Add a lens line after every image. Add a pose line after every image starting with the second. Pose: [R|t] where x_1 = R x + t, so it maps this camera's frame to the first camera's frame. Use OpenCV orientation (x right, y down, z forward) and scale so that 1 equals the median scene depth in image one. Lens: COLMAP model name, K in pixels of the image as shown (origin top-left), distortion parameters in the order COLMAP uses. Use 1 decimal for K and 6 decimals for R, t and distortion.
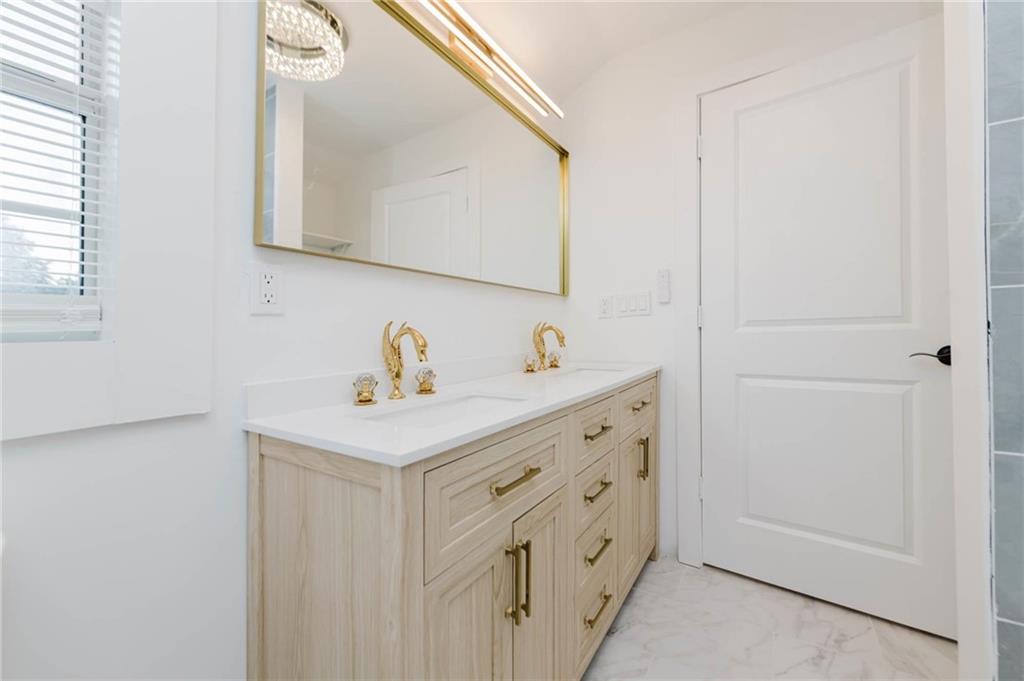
lens RADIAL K [[405.1, 0, 515.8], [0, 405.1, 326.5], [0, 0, 1]] dist [0.002473, -0.000150]
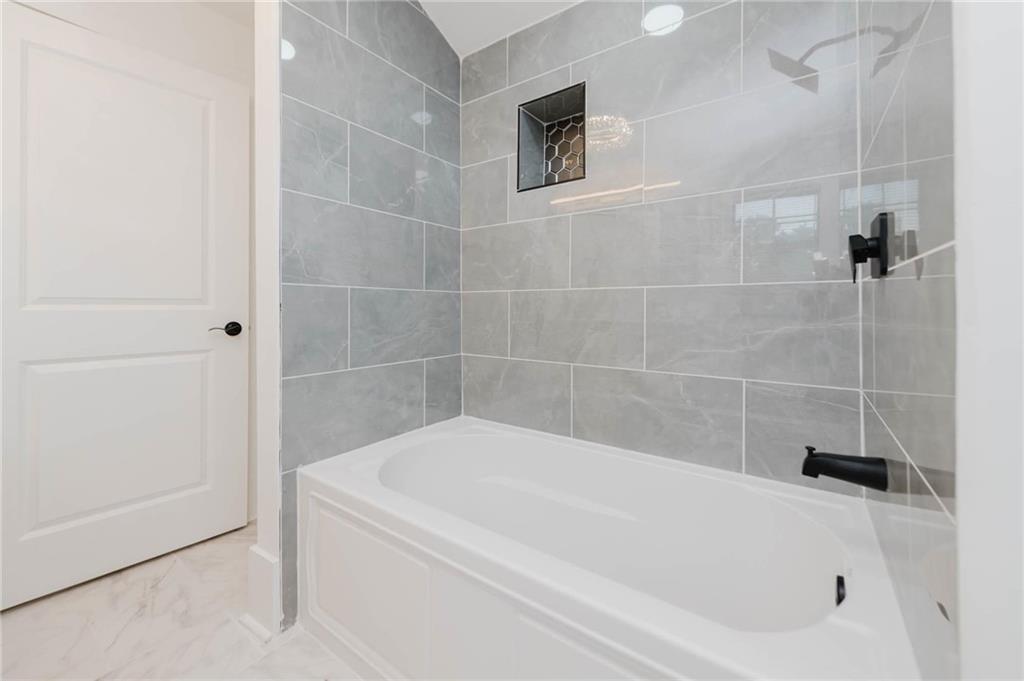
lens RADIAL K [[405.1, 0, 518.0], [0, 405.1, 314.1], [0, 0, 1]] dist [0.002473, -0.000150]
pose [[0.037258, 0.007180, 0.999280, -0.282210], [-0.012245, 0.999902, -0.006728, 0.017592], [-0.999231, -0.011986, 0.037342, -0.036899]]
